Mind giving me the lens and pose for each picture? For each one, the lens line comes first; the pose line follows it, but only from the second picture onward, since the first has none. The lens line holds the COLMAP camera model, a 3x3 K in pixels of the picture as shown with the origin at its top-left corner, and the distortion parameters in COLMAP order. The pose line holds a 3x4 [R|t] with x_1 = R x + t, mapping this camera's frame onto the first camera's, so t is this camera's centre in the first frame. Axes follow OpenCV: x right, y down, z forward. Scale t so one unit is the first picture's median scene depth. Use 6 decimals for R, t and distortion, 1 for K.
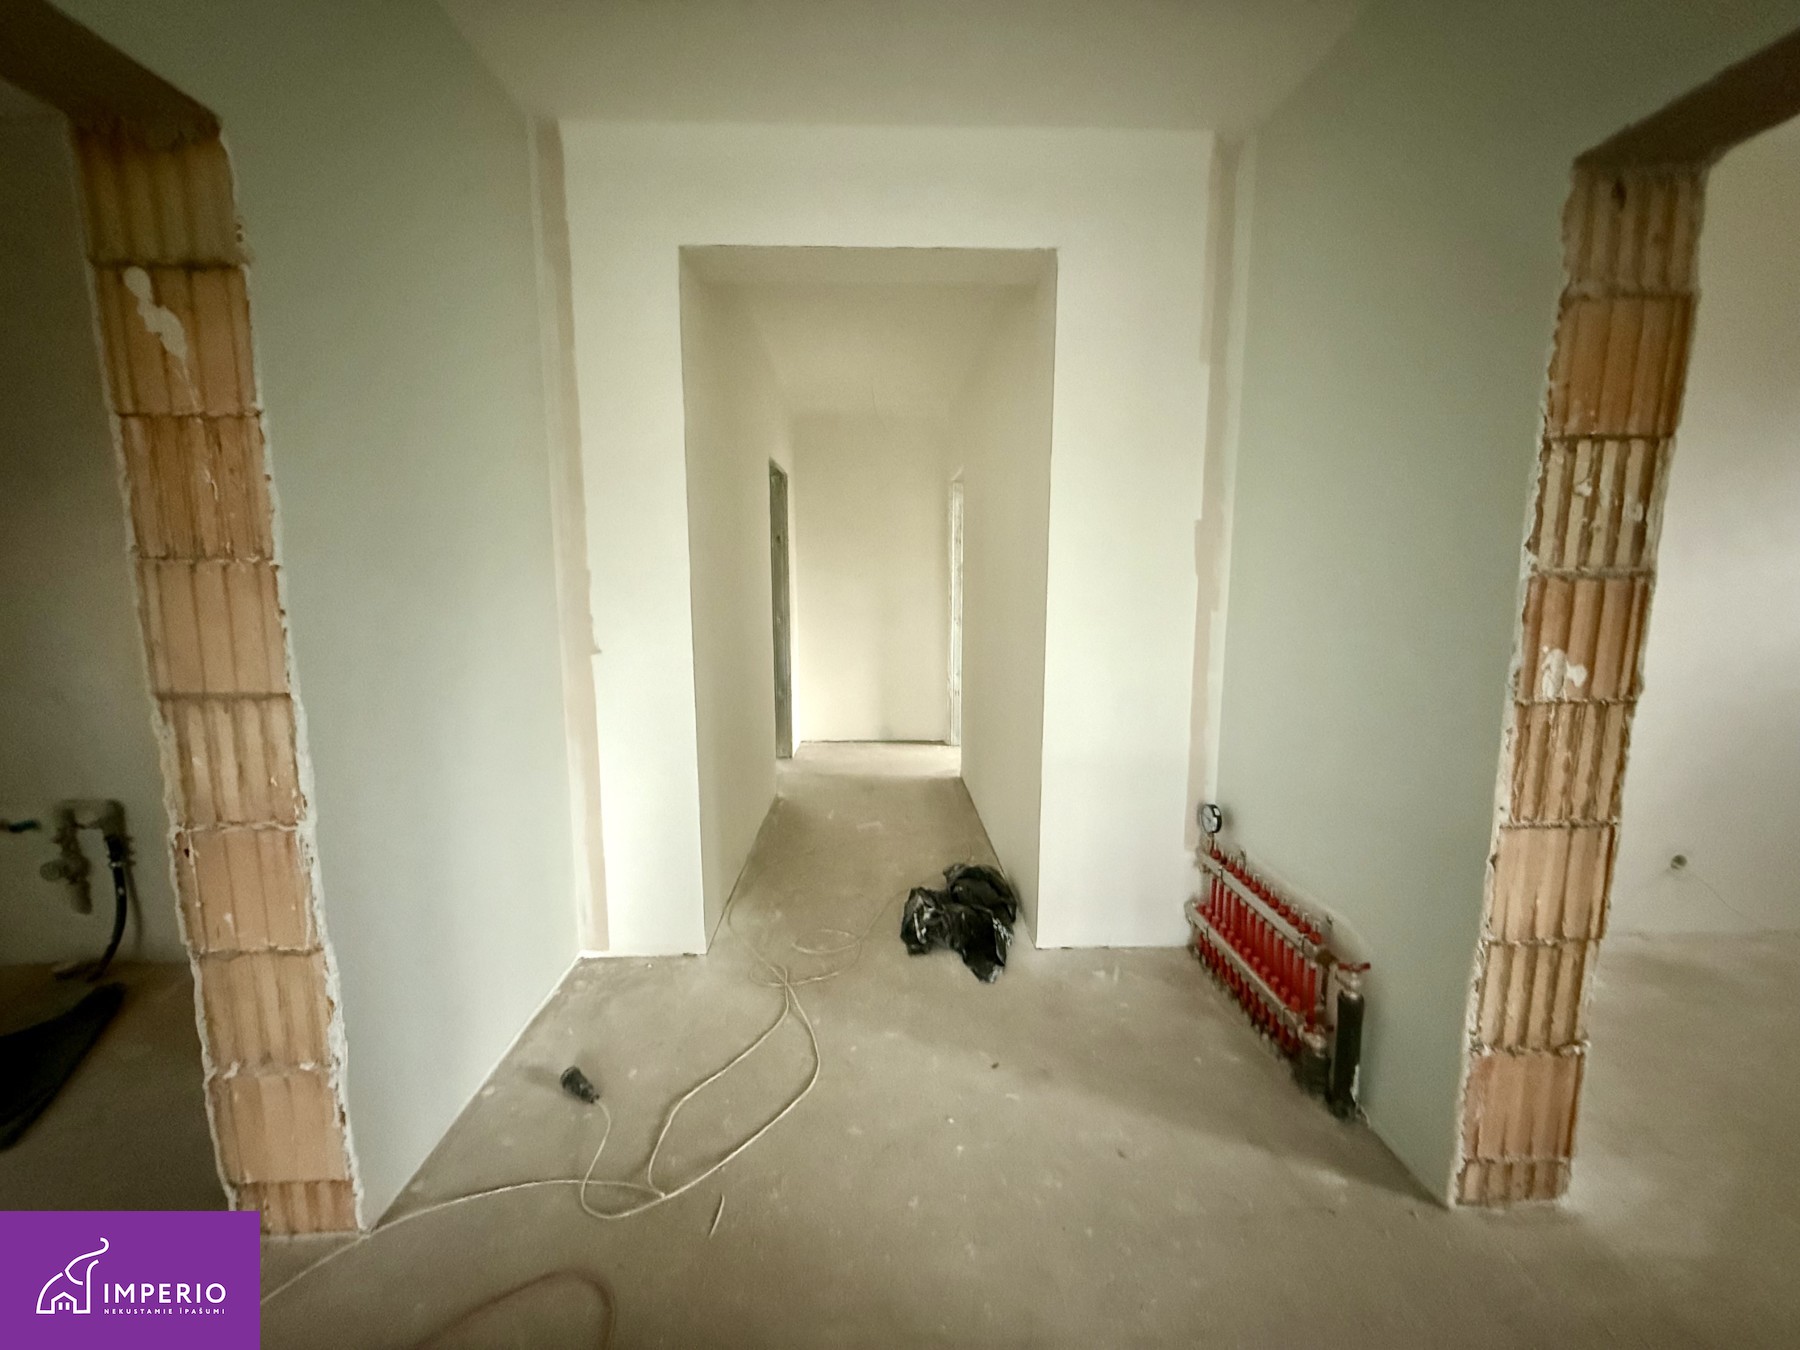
lens RADIAL K [[721.8, 0, 901.8], [0, 721.8, 673.1], [0, 0, 1]] dist [0.000241, -0.000063]
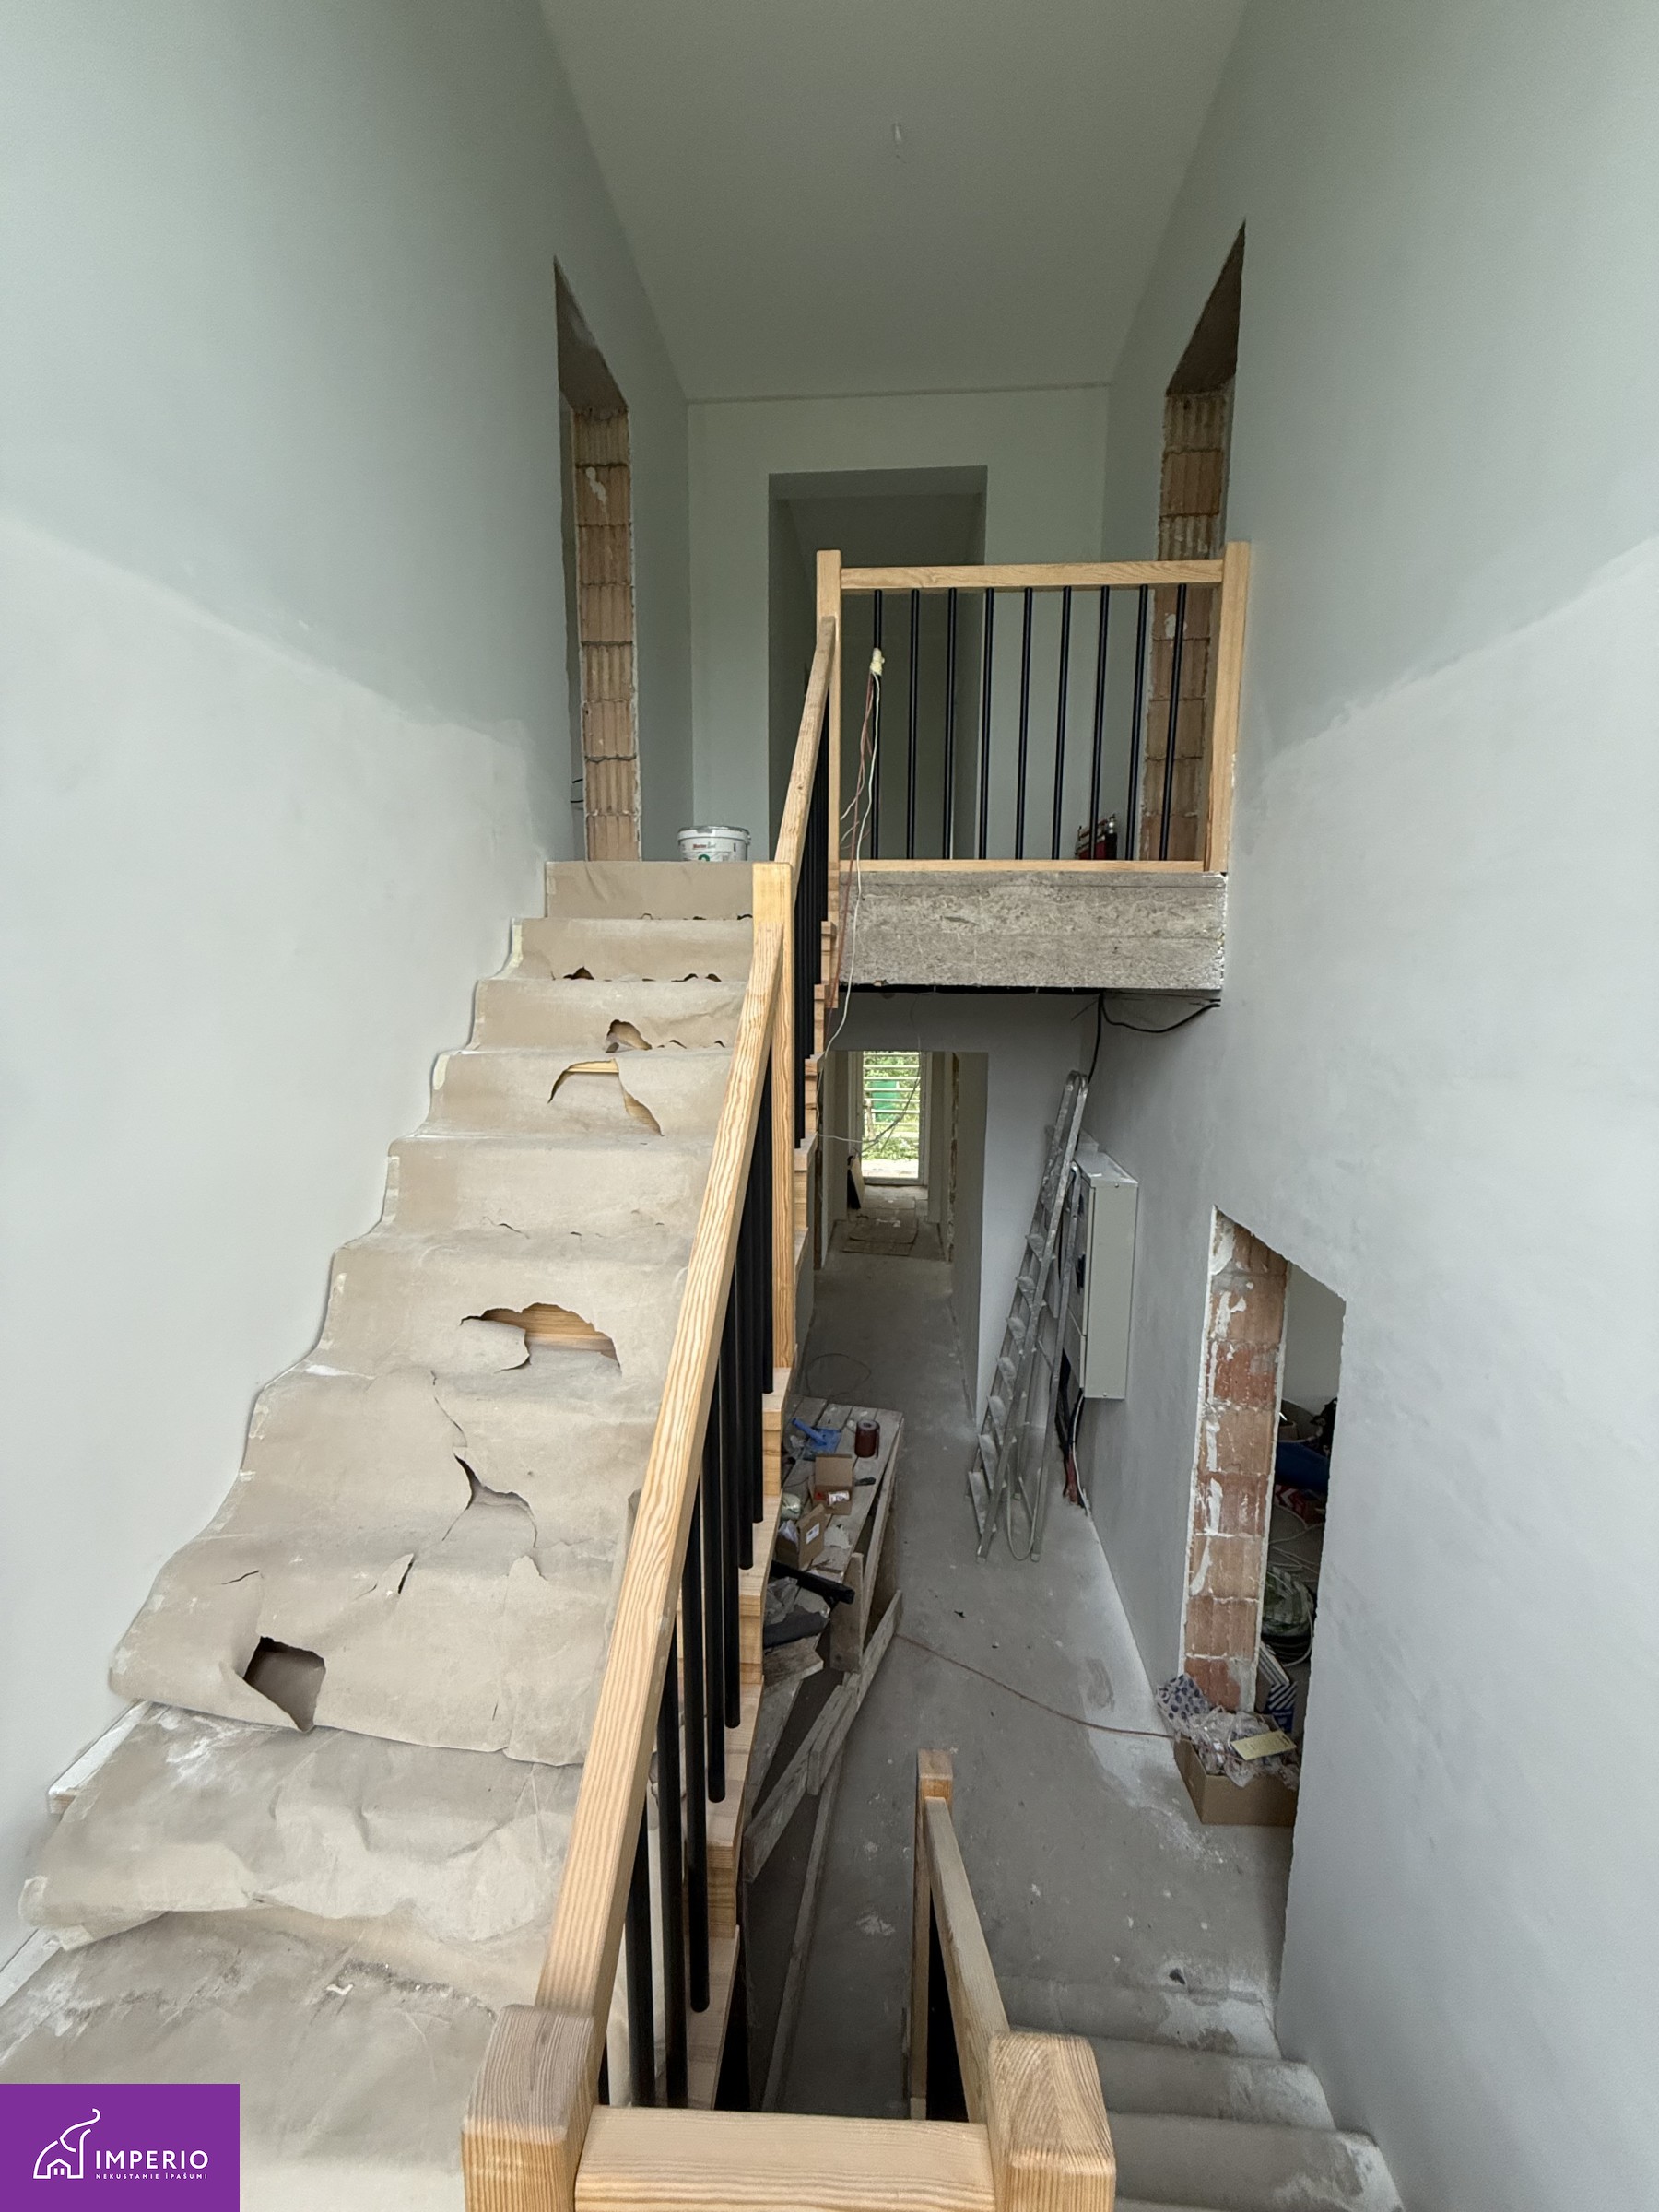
lens RADIAL K [[887.0, 0, 830.5], [0, 887.0, 1109.2], [0, 0, 1]] dist [0.000241, -0.000063]
pose [[0.994207, 0.023270, -0.104934, 0.190628], [-0.021468, 0.999603, 0.018274, 1.571151], [0.105317, -0.015916, 0.994311, -1.998533]]
